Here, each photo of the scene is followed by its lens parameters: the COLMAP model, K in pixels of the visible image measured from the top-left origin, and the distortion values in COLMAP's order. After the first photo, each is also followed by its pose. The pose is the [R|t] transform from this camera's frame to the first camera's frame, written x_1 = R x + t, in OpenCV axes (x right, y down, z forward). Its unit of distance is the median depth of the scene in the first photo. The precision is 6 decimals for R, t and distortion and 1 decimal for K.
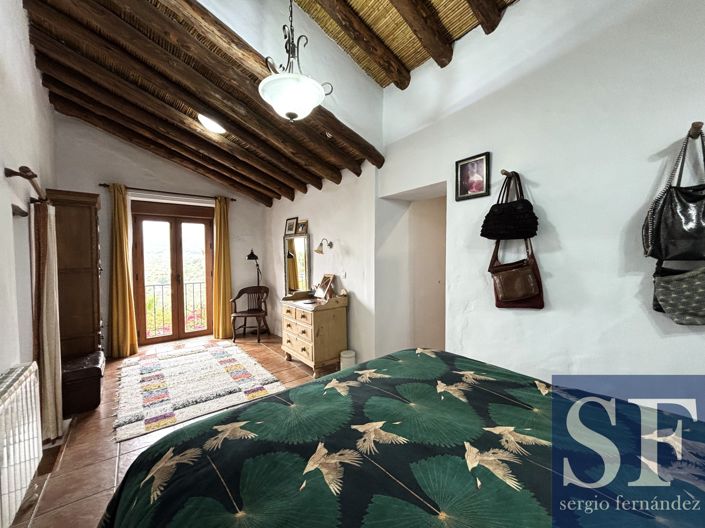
lens RADIAL K [[280.8, 0, 352.5], [0, 280.8, 264.0], [0, 0, 1]] dist [0.000852, 0.000095]
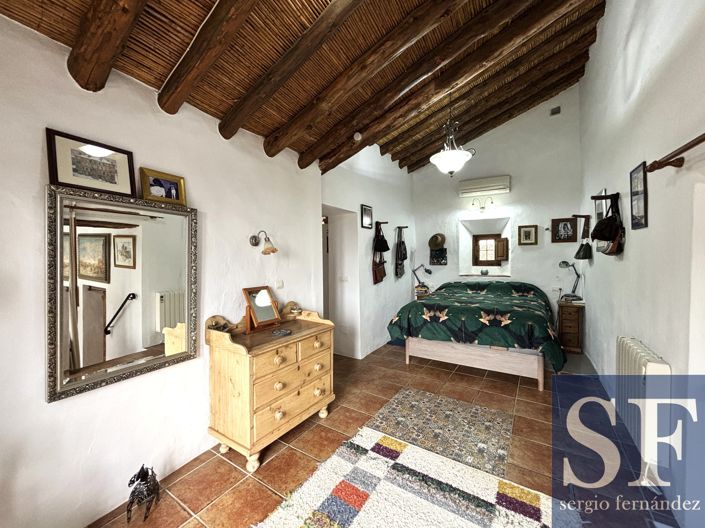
lens RADIAL K [[280.8, 0, 352.5], [0, 280.8, 264.0], [0, 0, 1]] dist [0.000852, 0.000095]
pose [[-0.323608, -0.000490, 0.946191, -0.940558], [0.036954, 0.999230, 0.013156, -0.017384], [-0.945469, 0.039223, -0.323341, 1.238049]]
